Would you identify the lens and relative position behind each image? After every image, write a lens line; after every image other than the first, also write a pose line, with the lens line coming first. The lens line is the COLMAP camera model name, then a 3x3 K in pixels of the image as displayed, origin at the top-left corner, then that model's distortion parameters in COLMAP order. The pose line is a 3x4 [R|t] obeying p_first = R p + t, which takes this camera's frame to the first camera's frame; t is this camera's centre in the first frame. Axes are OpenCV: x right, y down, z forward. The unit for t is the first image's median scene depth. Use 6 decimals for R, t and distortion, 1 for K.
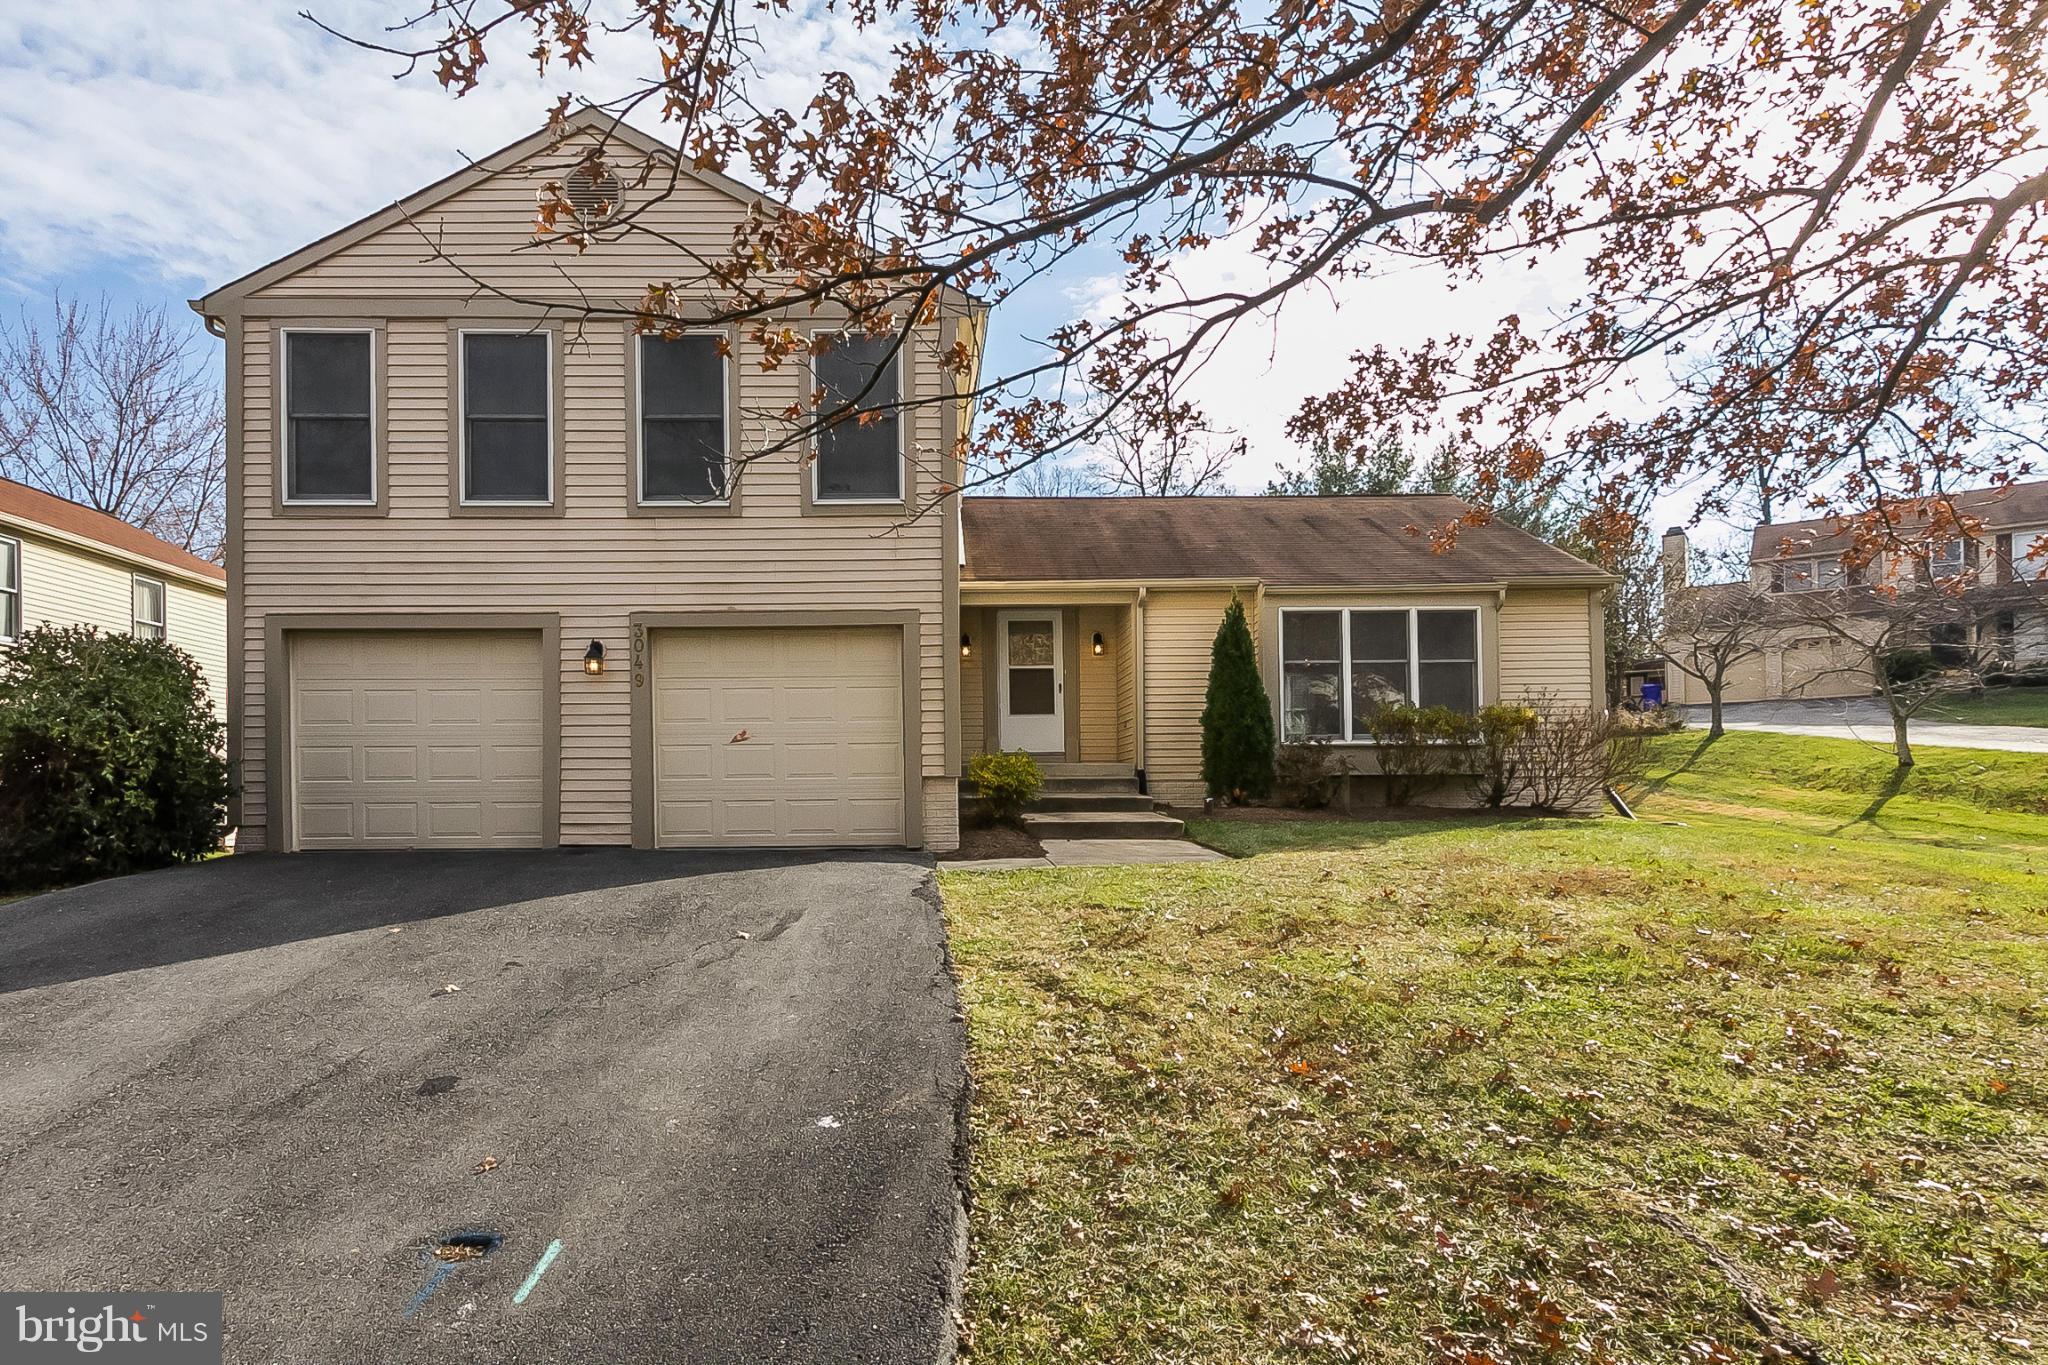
lens RADIAL K [[1177.7, 0, 971.0], [0, 1177.7, 798.2], [0, 0, 1]] dist [0.024028, 0.029447]
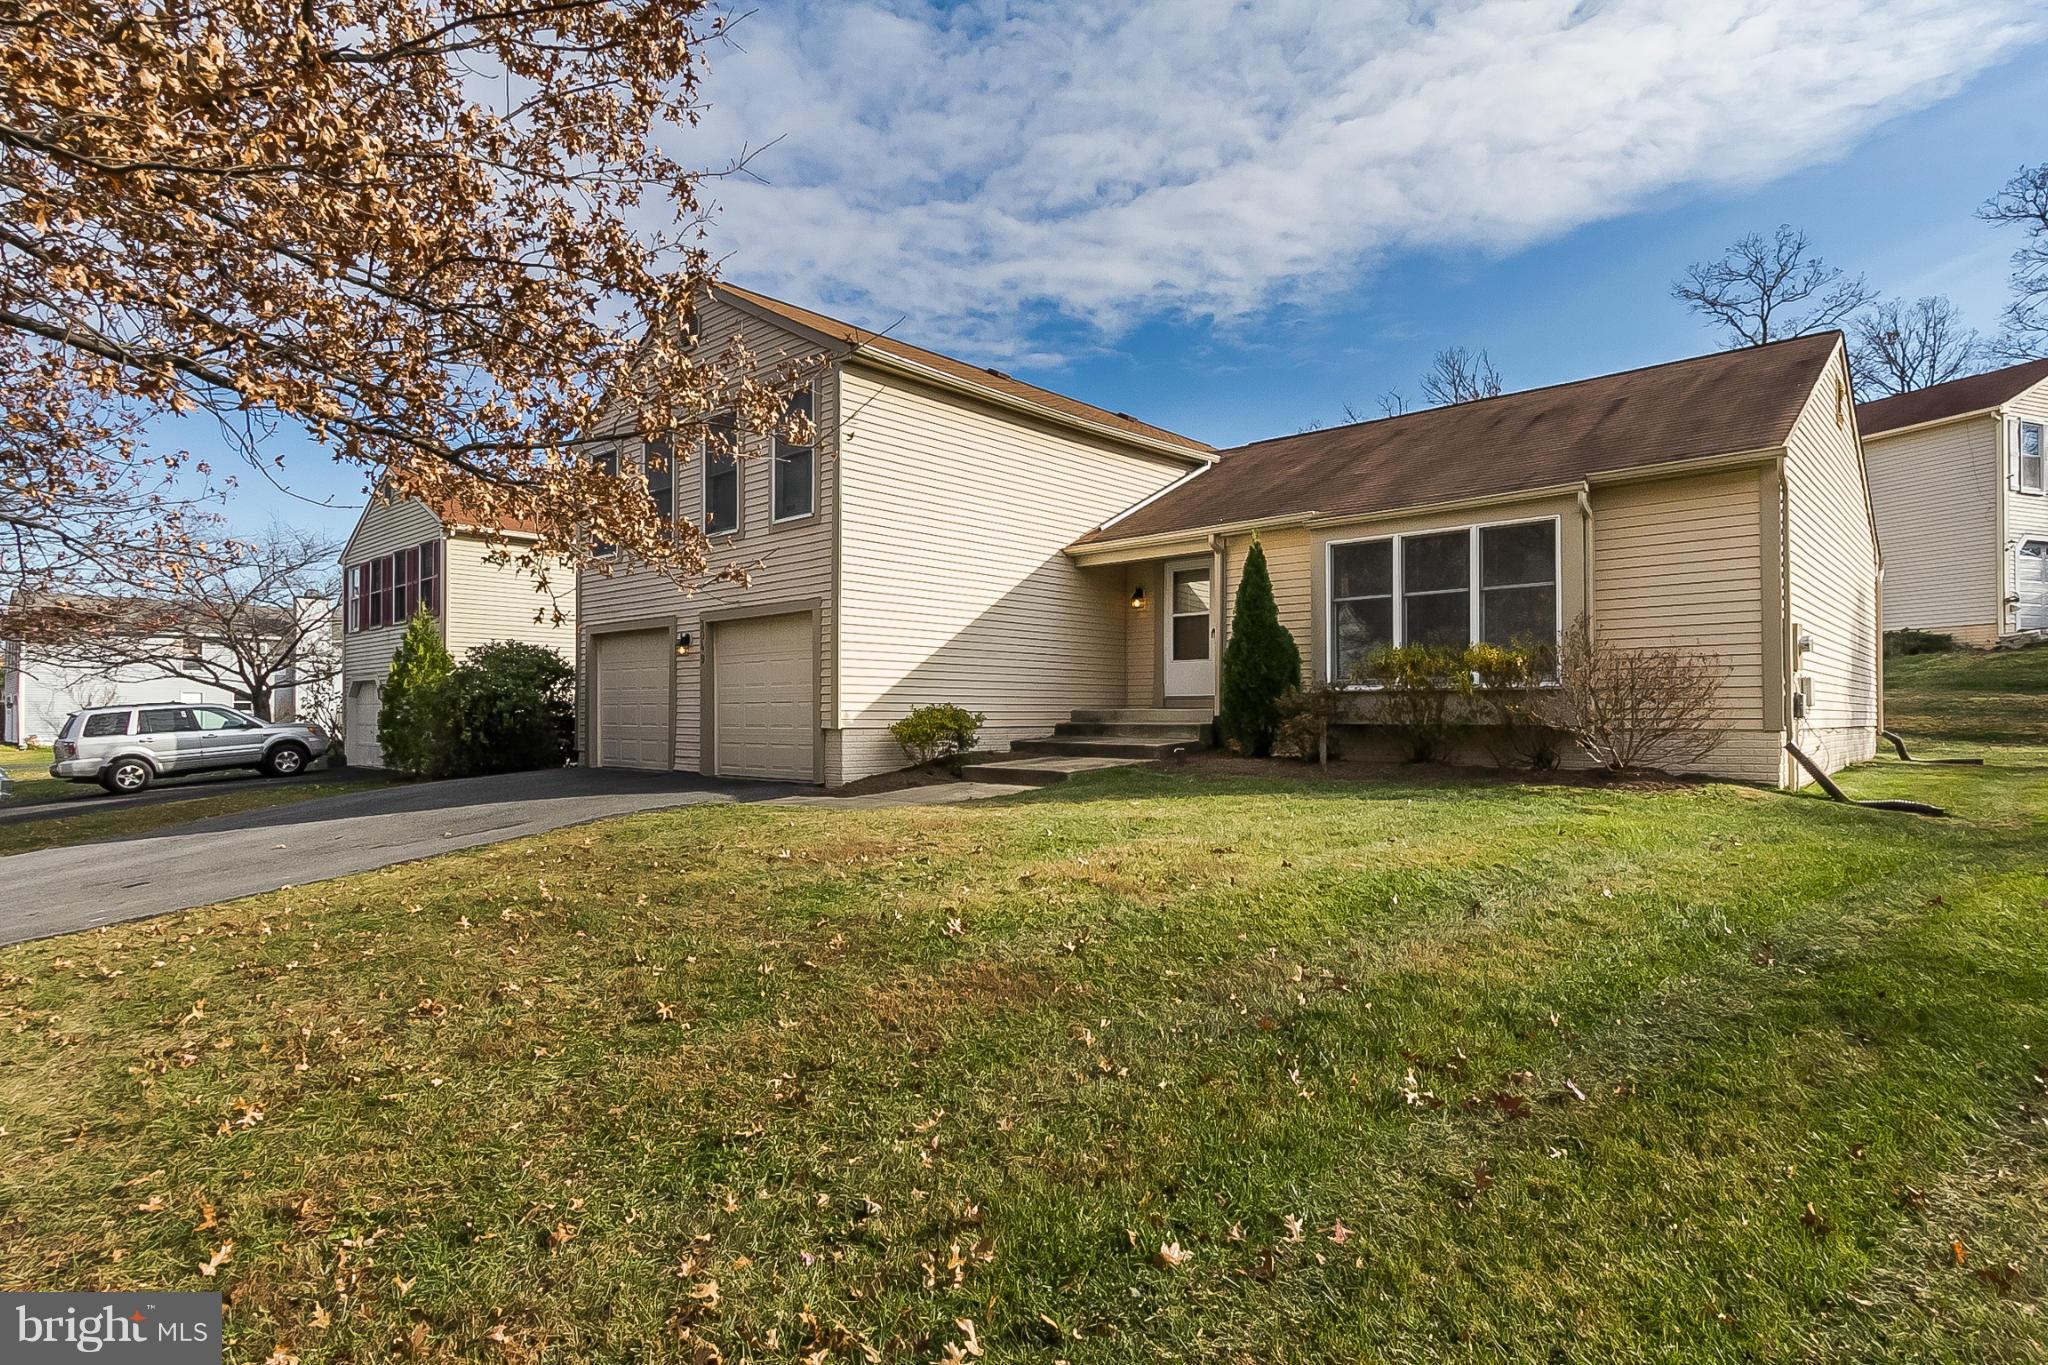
lens RADIAL K [[1096.4, 0, 1032.9], [0, 1096.4, 689.2], [0, 0, 1]] dist [-0.001135, -0.000115]
pose [[0.716968, -0.006764, -0.697073, 0.704271], [-0.005260, 0.999872, -0.015111, -0.033144], [0.697086, 0.014500, 0.716841, 0.236692]]
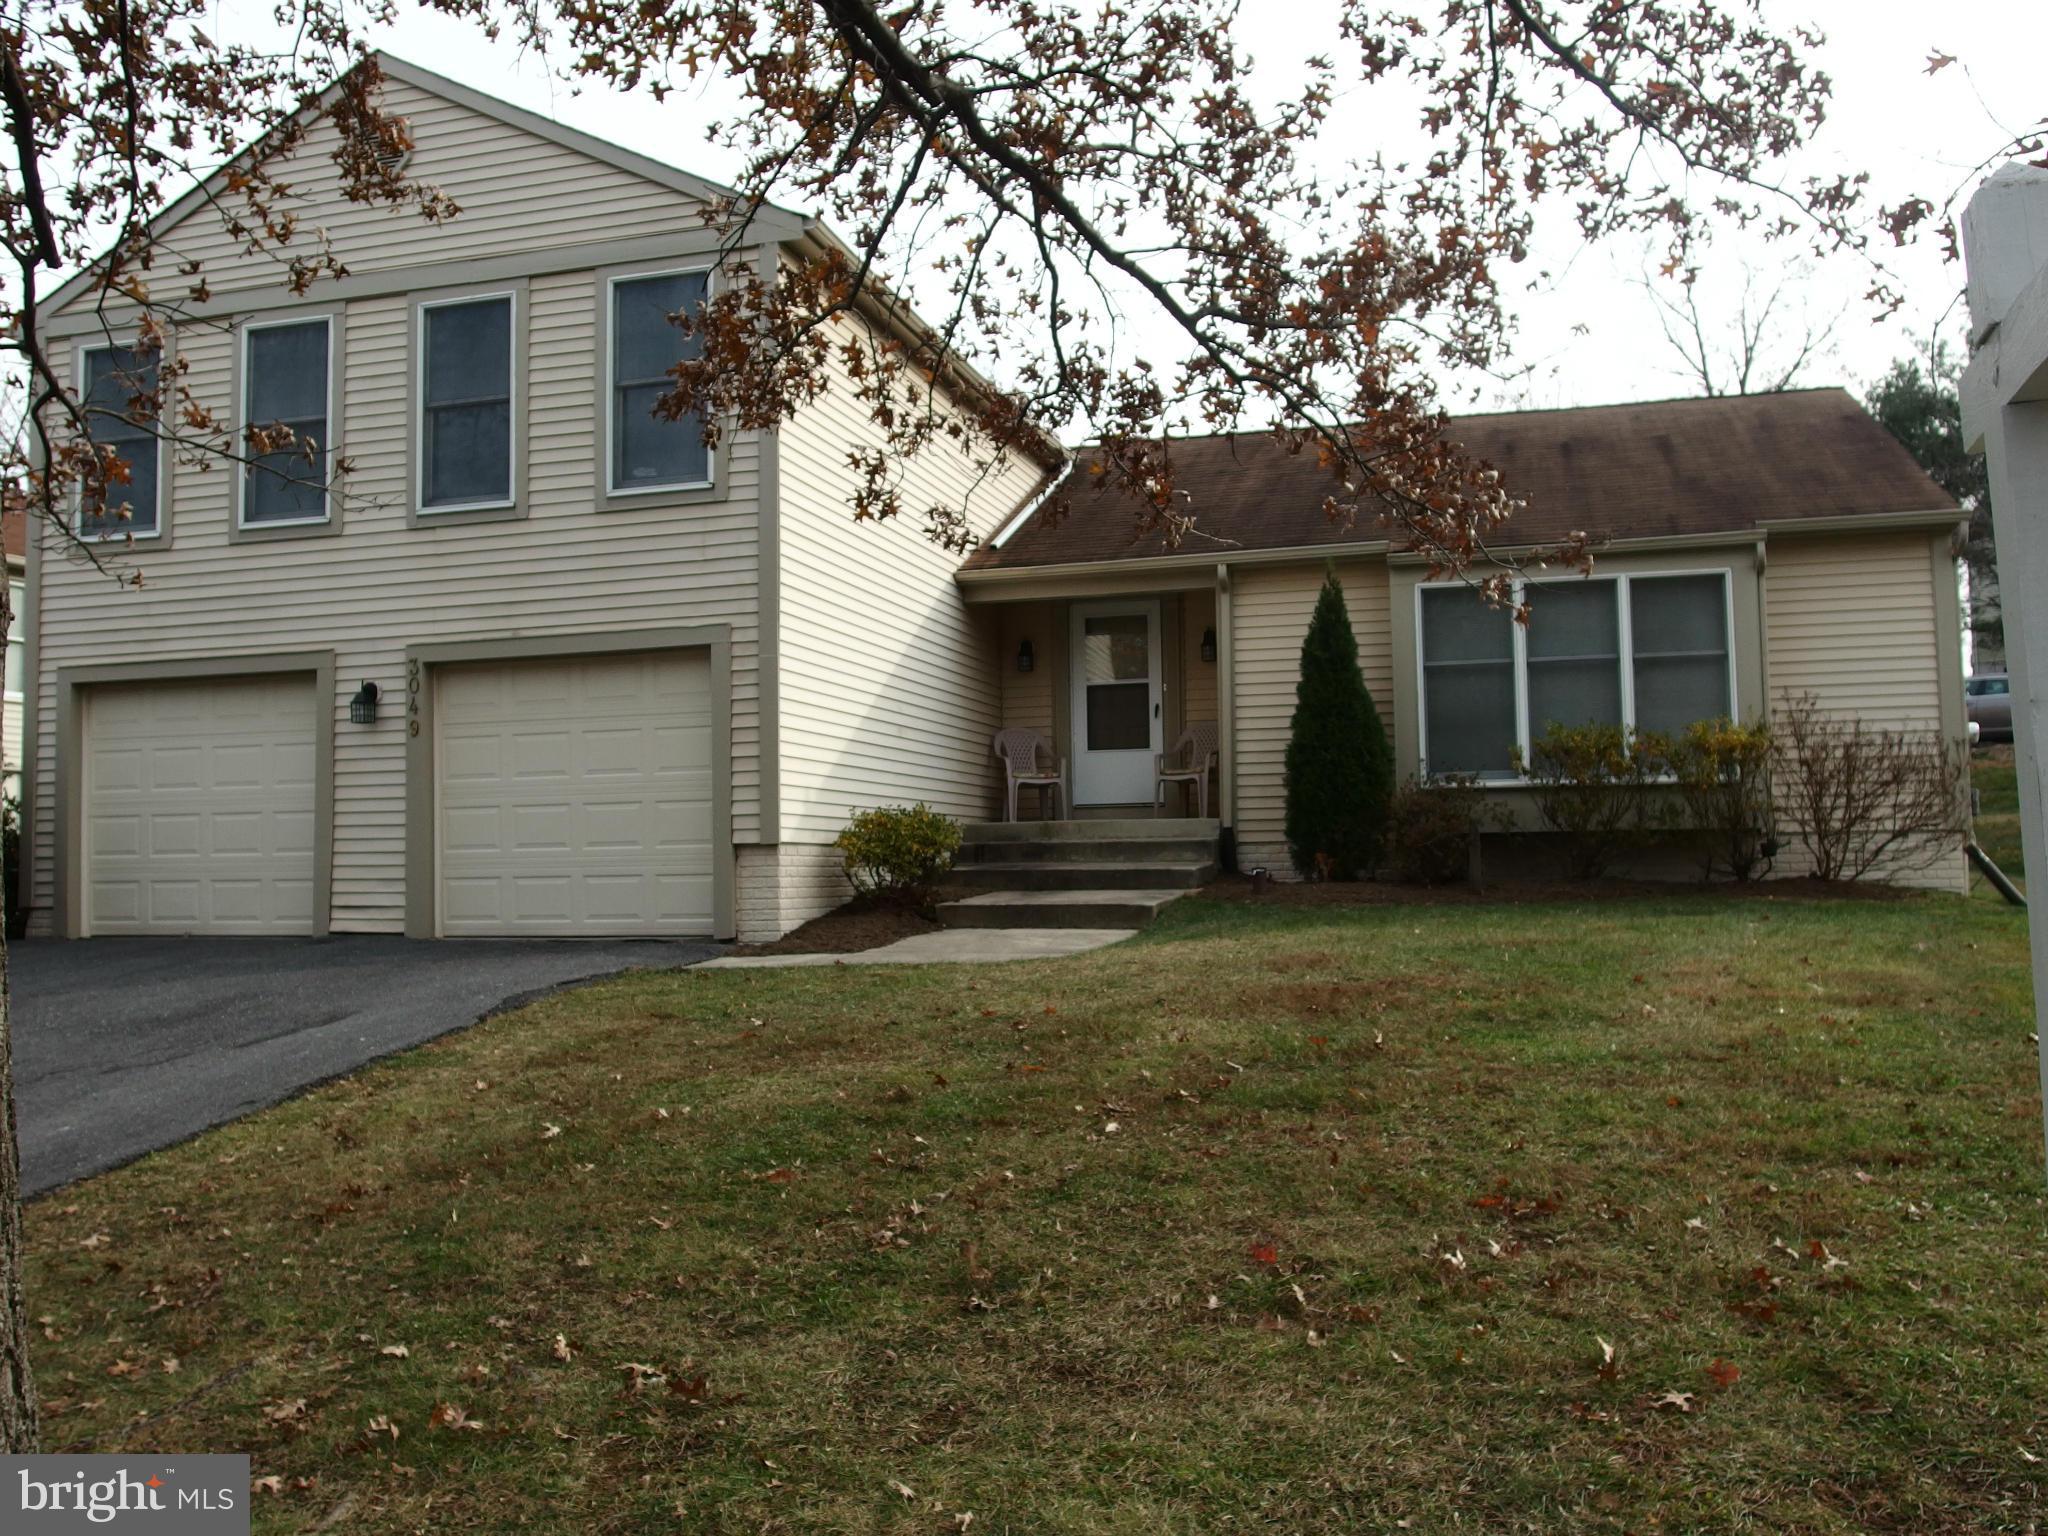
lens RADIAL K [[1702.4, 0, 1027.3], [0, 1702.4, 830.6], [0, 0, 1]] dist [-0.036349, 0.001748]
pose [[0.955057, -0.010284, -0.296244, 0.344342], [0.005422, 0.999837, -0.017232, -0.005892], [0.296373, 0.014851, 0.954957, 0.014297]]
